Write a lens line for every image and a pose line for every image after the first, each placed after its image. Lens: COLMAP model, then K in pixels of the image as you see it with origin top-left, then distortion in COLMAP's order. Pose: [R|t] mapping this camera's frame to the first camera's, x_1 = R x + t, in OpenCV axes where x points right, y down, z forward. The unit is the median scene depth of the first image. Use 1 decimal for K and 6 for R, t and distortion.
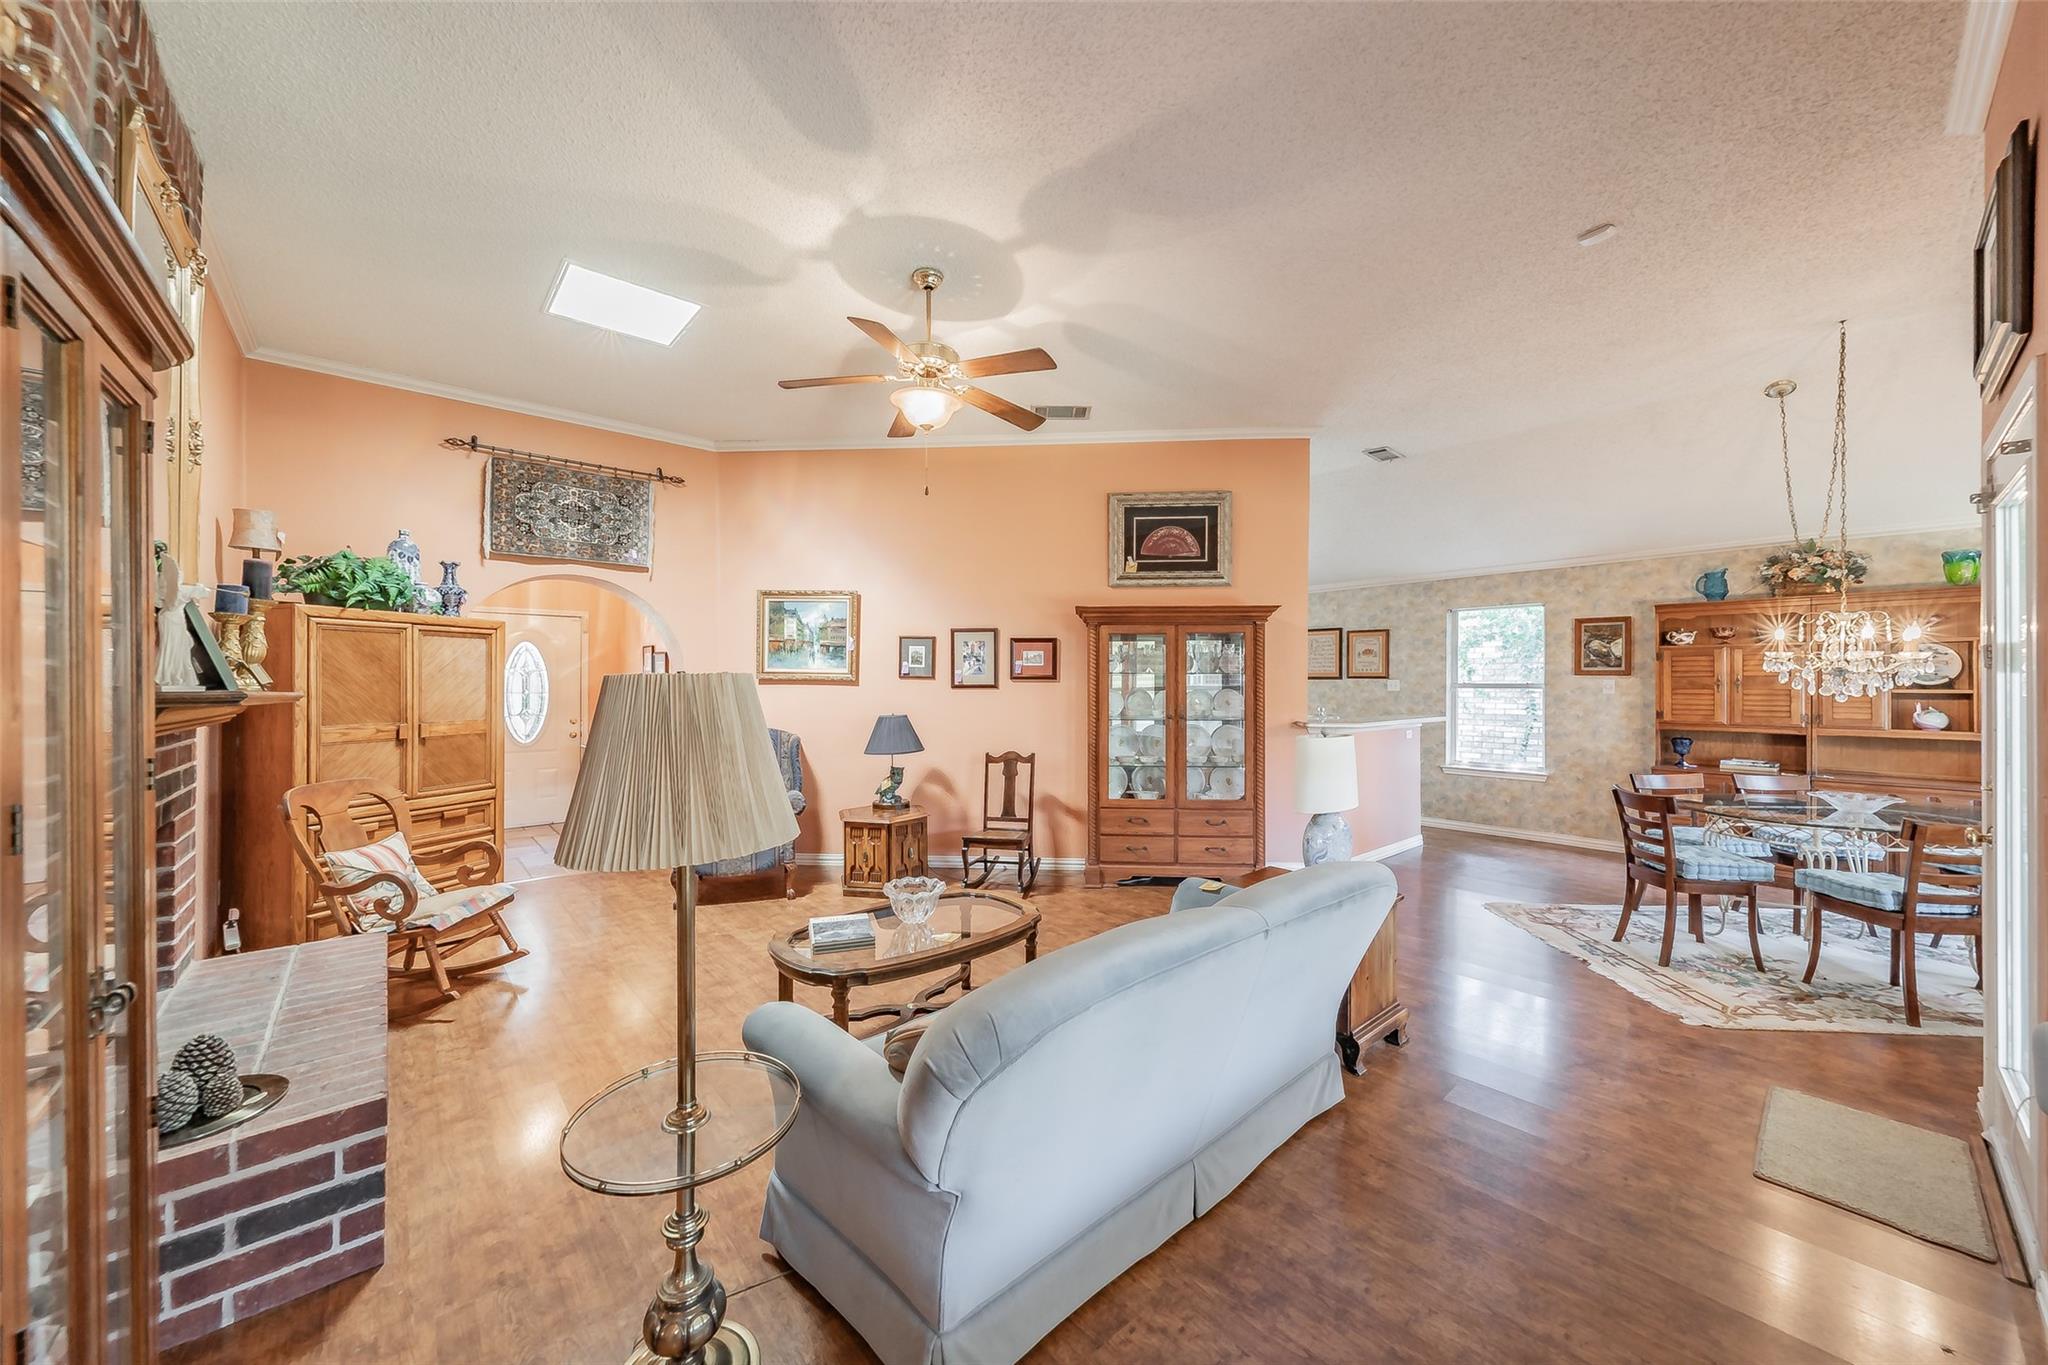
lens RADIAL K [[727.5, 0, 1026.1], [0, 727.5, 682.5], [0, 0, 1]] dist [-0.000012, 0.000000]
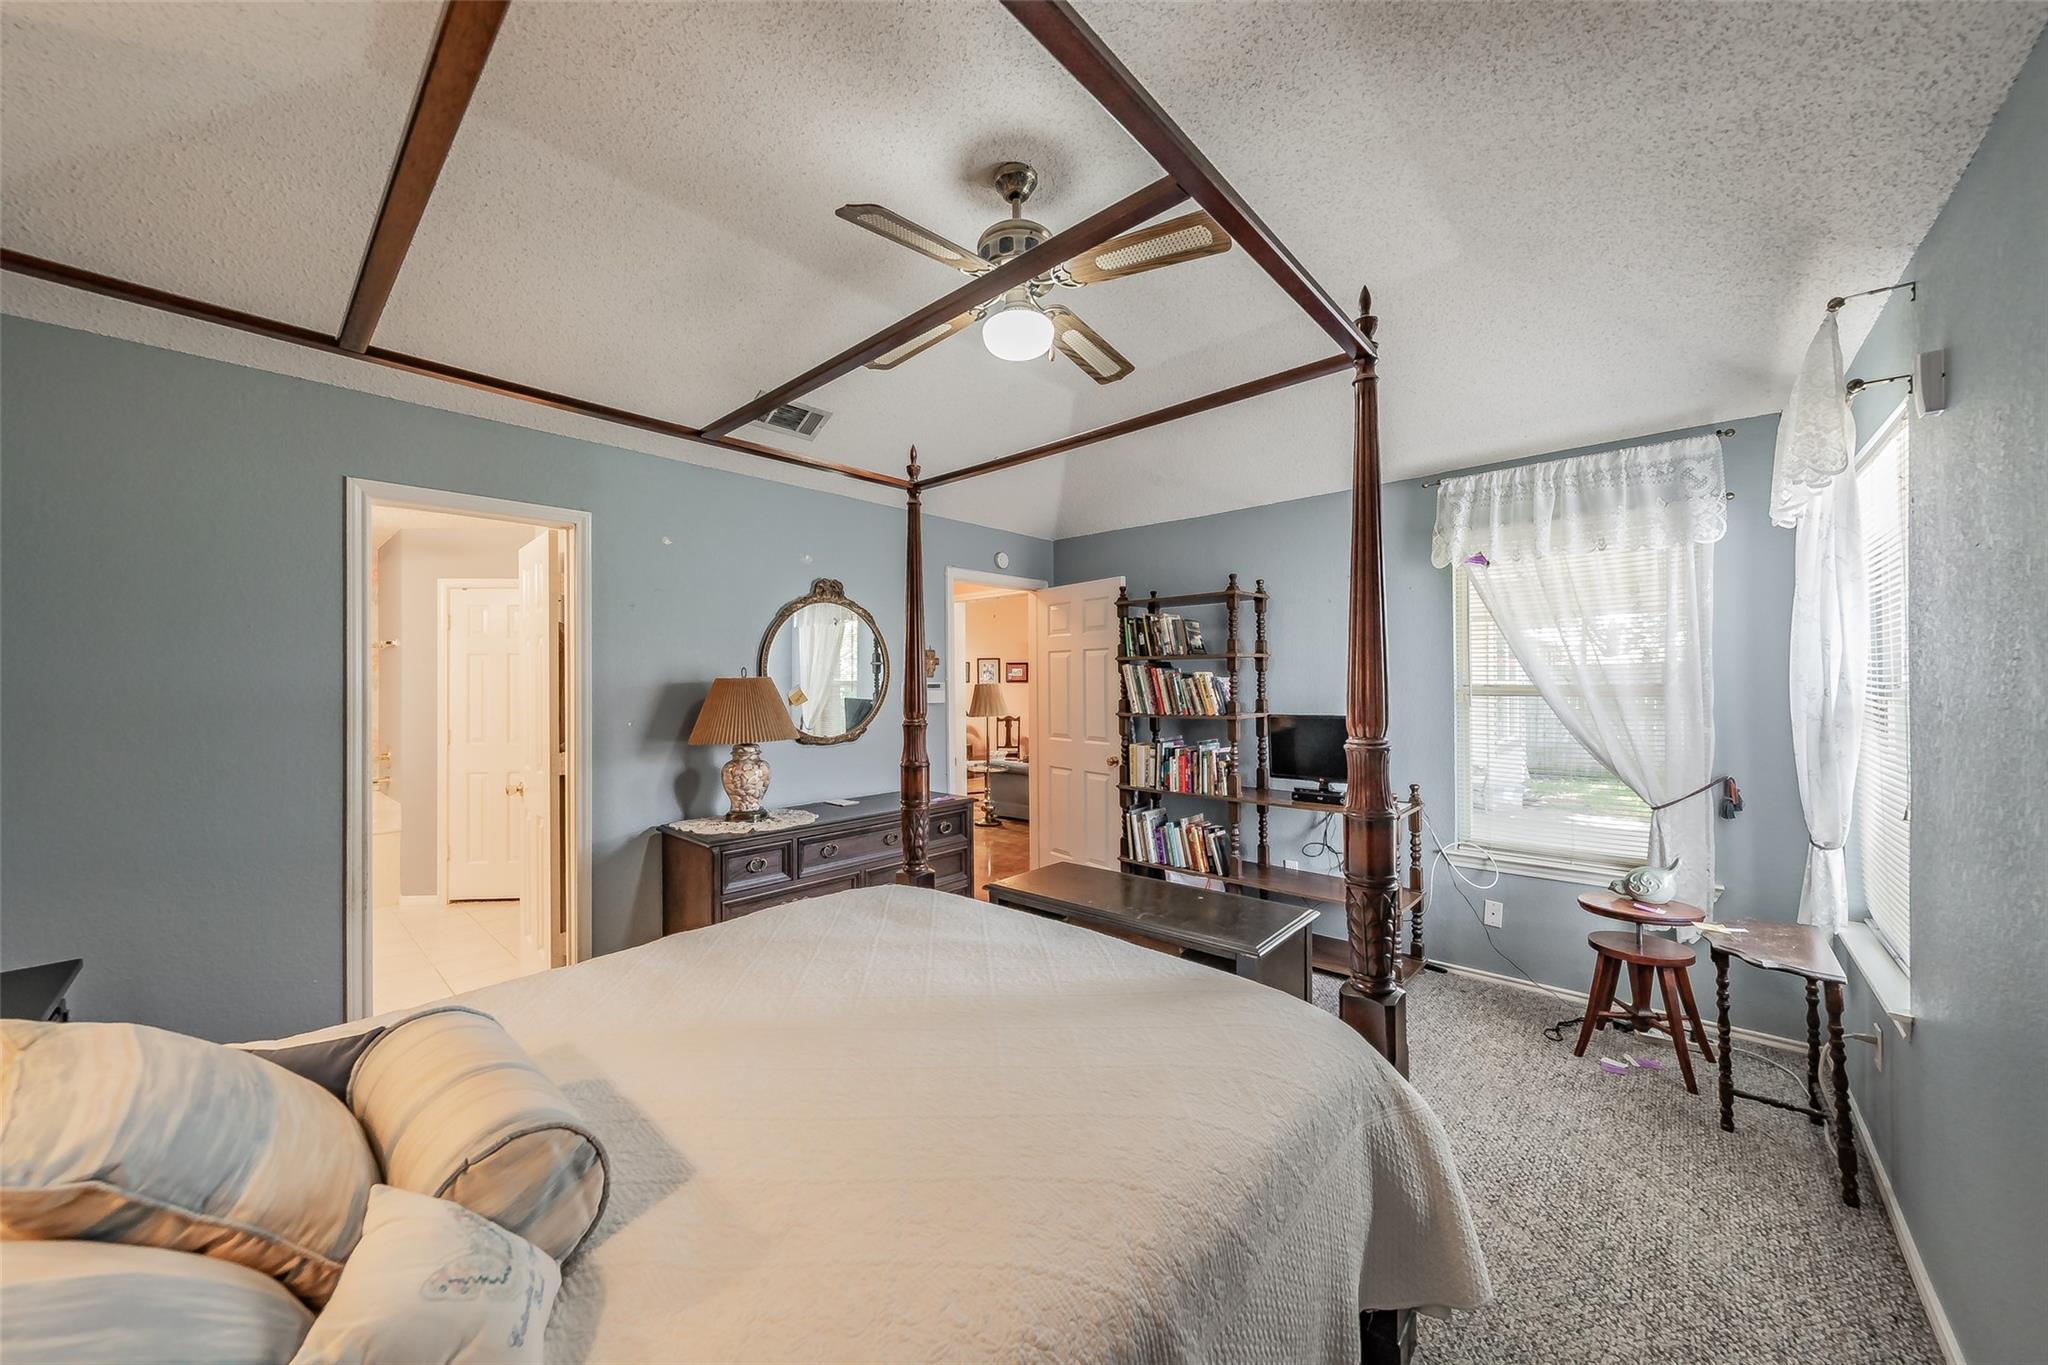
lens RADIAL K [[727.5, 0, 1021.6], [0, 727.5, 679.1], [0, 0, 1]] dist [-0.000012, 0.000000]
pose [[0.992979, -0.007813, 0.118034, -0.235711], [0.008787, 0.999931, -0.007732, 0.003023], [-0.117966, 0.008715, 0.992979, -1.139876]]
